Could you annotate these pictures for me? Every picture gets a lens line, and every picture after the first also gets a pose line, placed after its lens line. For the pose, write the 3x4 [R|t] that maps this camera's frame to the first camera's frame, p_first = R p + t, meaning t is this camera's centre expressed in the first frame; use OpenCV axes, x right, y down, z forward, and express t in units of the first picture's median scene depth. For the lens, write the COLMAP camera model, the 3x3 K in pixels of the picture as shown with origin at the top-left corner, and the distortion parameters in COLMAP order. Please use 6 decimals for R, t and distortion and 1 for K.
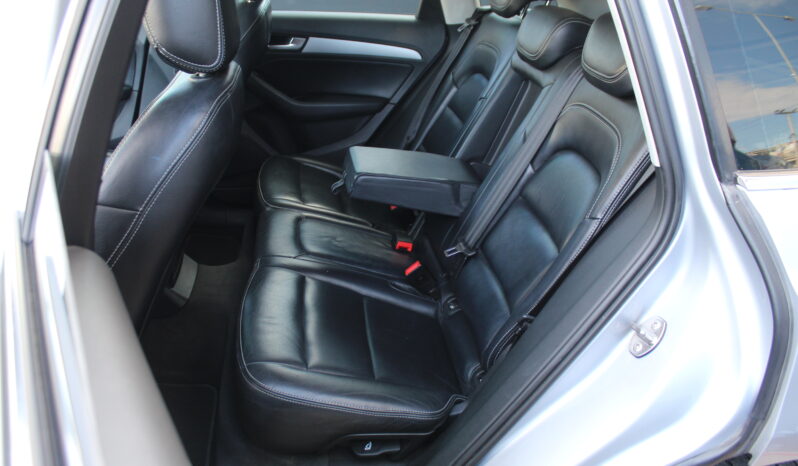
lens RADIAL K [[667.3, 0, 399.0], [0, 667.3, 233.0], [0, 0, 1]] dist [-0.162525, 0.138559]
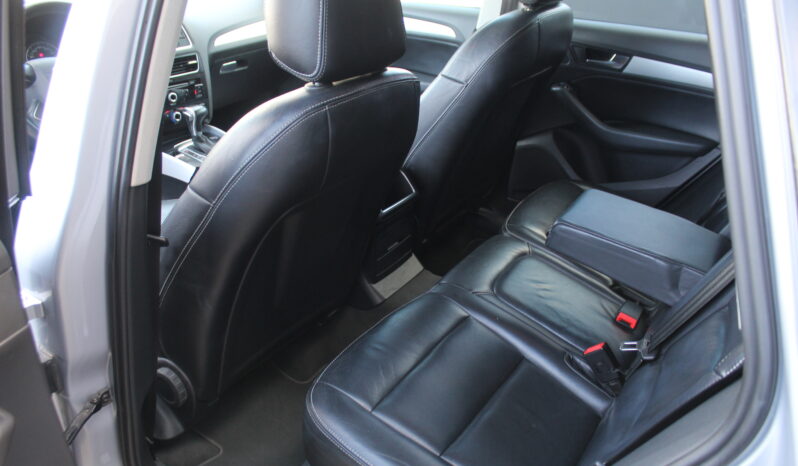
lens RADIAL K [[667.3, 0, 399.0], [0, 667.3, 233.0], [0, 0, 1]] dist [-0.162525, 0.138559]
pose [[0.749592, 0.250232, -0.612777, 0.265215], [-0.251485, 0.964030, 0.086034, -0.082874], [0.612264, 0.089614, 0.785559, 0.187585]]
